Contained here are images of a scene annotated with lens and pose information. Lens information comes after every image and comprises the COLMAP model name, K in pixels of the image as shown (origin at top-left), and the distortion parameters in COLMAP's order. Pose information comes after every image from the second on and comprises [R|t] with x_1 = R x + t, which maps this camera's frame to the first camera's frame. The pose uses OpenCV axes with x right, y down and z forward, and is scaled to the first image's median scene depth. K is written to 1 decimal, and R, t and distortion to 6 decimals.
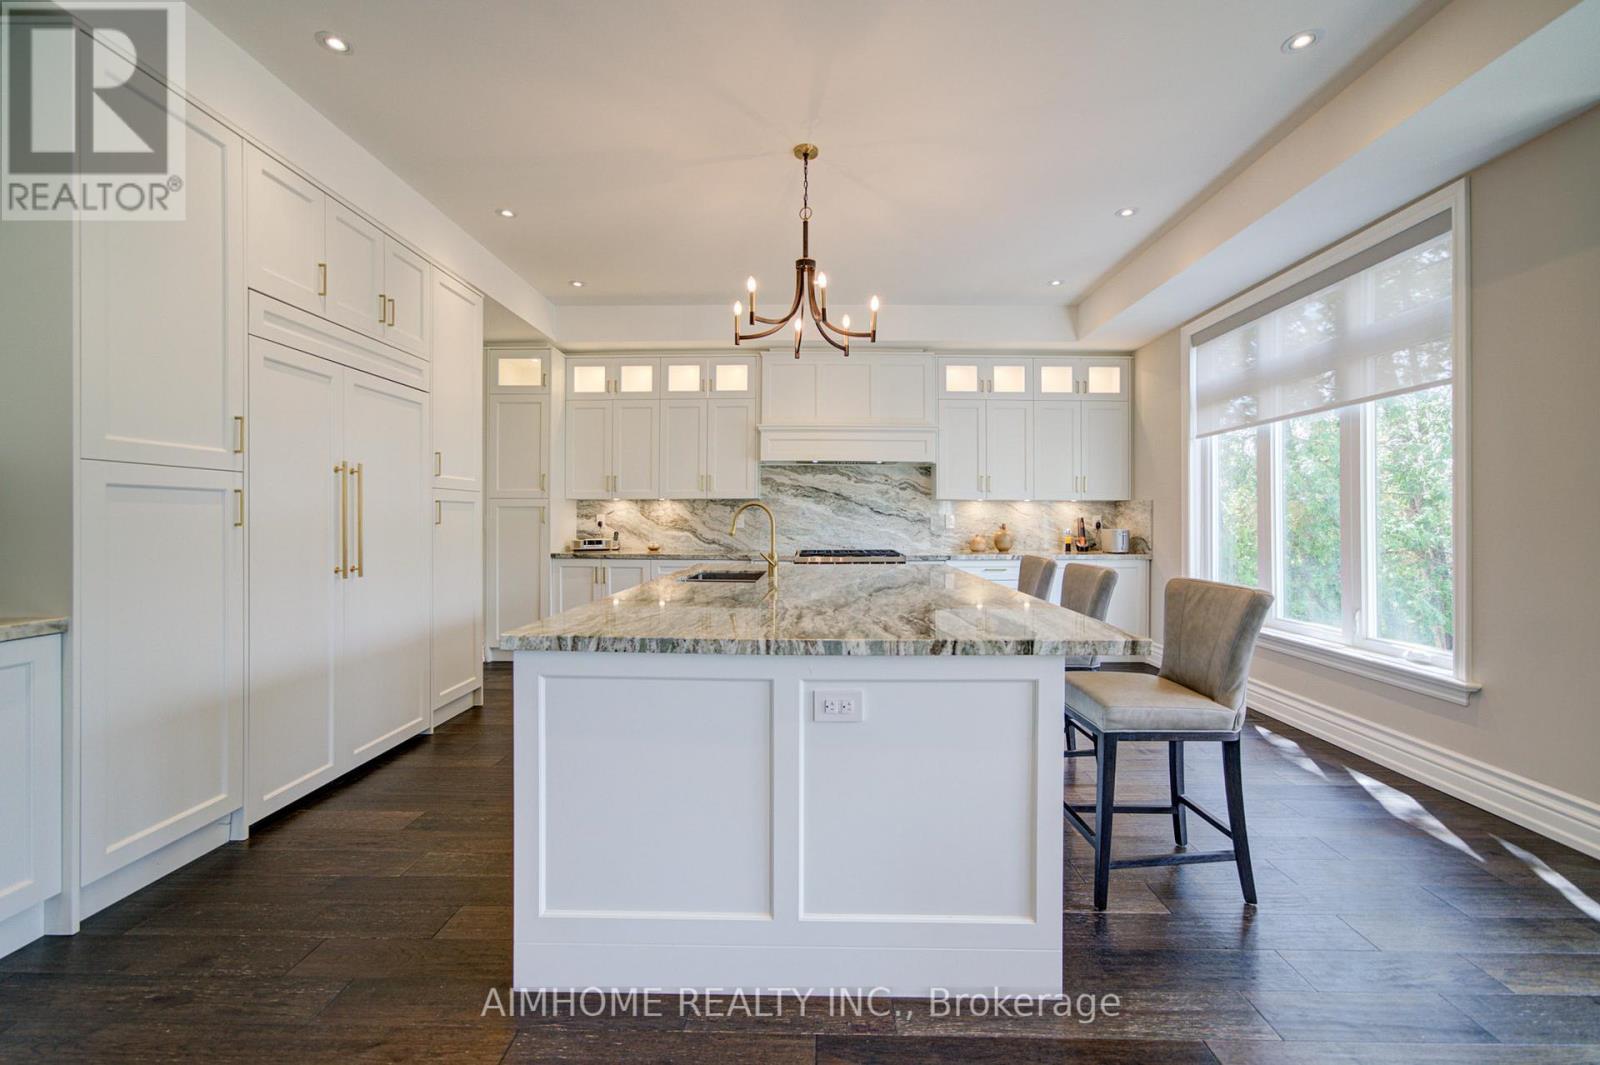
lens RADIAL K [[672.0, 0, 806.9], [0, 672.0, 524.5], [0, 0, 1]] dist [-0.015279, 0.002328]
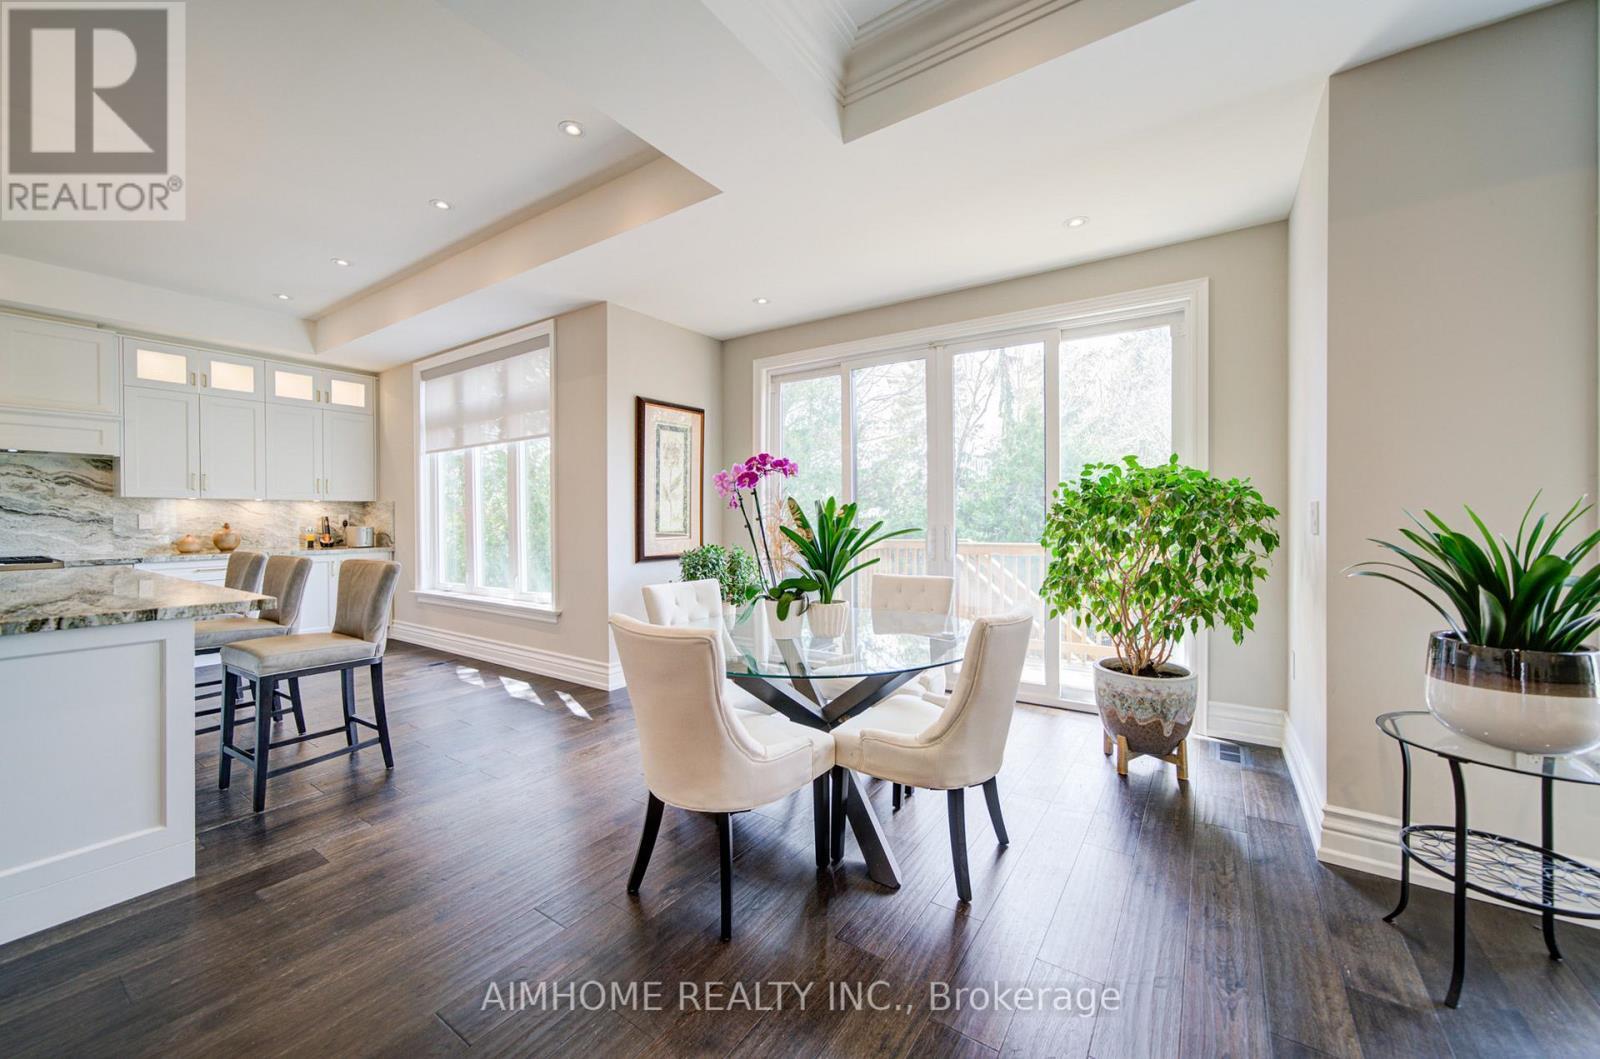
lens RADIAL K [[604.4, 0, 806.4], [0, 604.4, 521.8], [0, 0, 1]] dist [-0.005416, 0.002787]
pose [[0.544458, -0.011513, 0.838709, 0.016859], [0.013330, 0.999898, 0.005073, 0.005324], [-0.838683, 0.008418, 0.544556, -0.268029]]
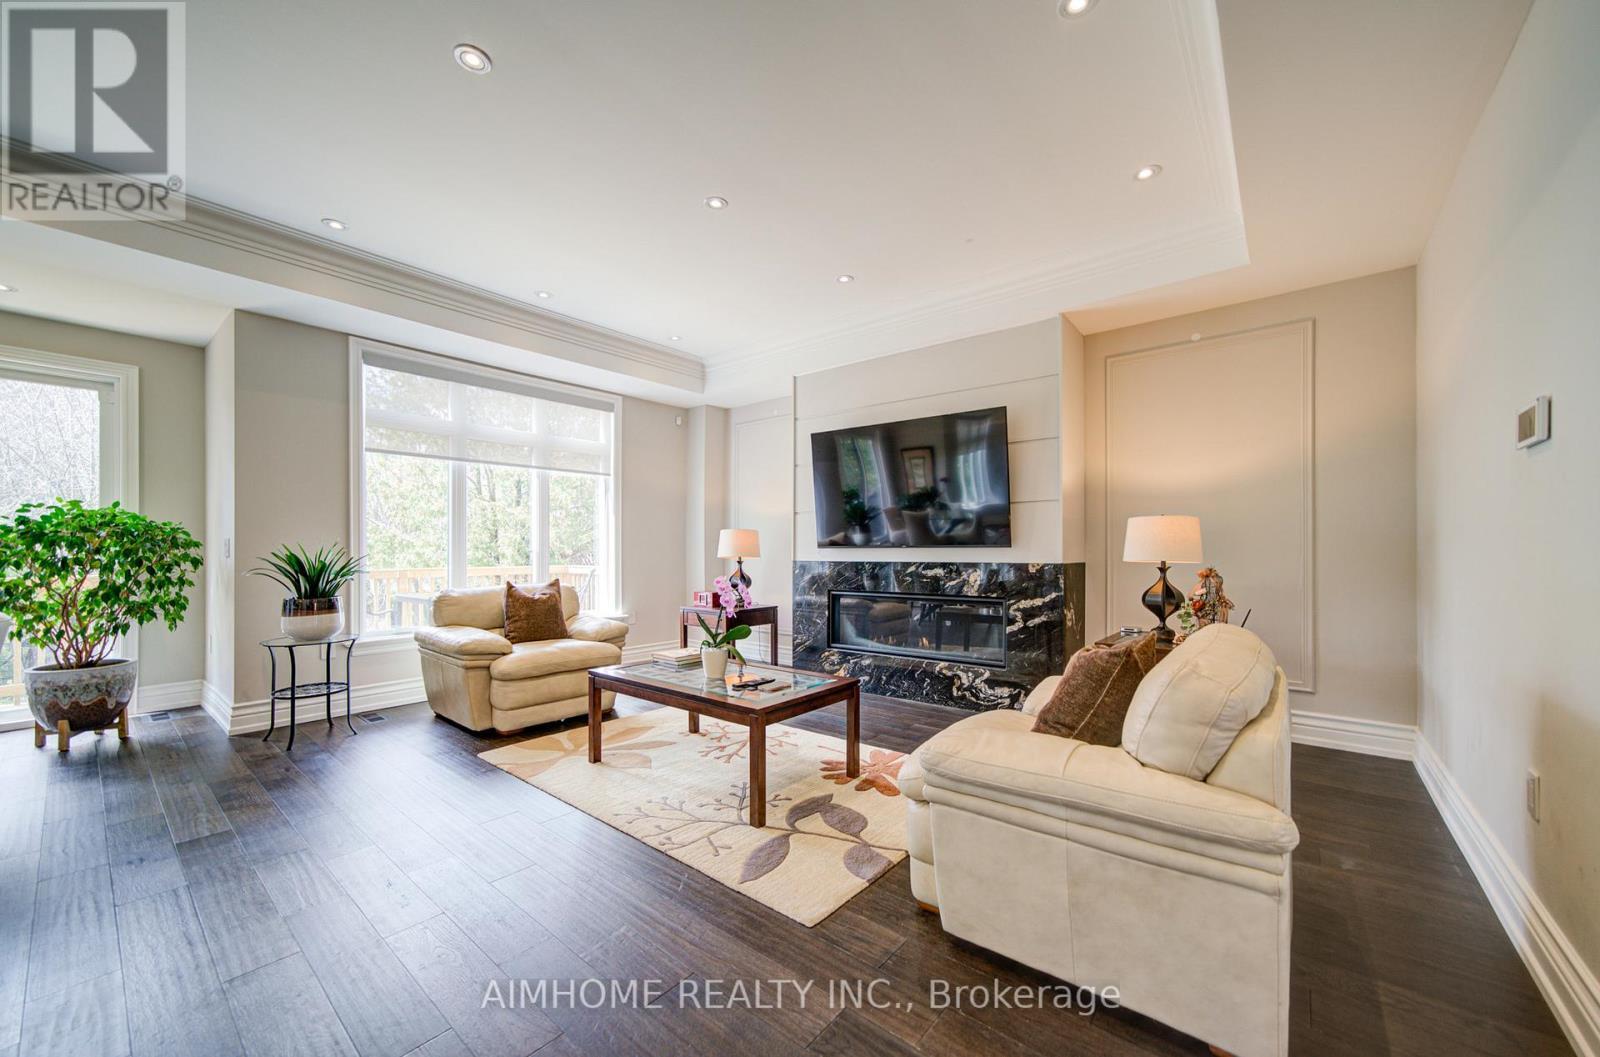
lens RADIAL K [[604.4, 0, 808.7], [0, 604.4, 541.3], [0, 0, 1]] dist [-0.005416, 0.002787]
pose [[-0.785362, 0.005257, 0.619015, -0.555720], [0.007085, 0.999975, 0.000496, 0.006463], [-0.618996, 0.004775, -0.785379, -0.182219]]
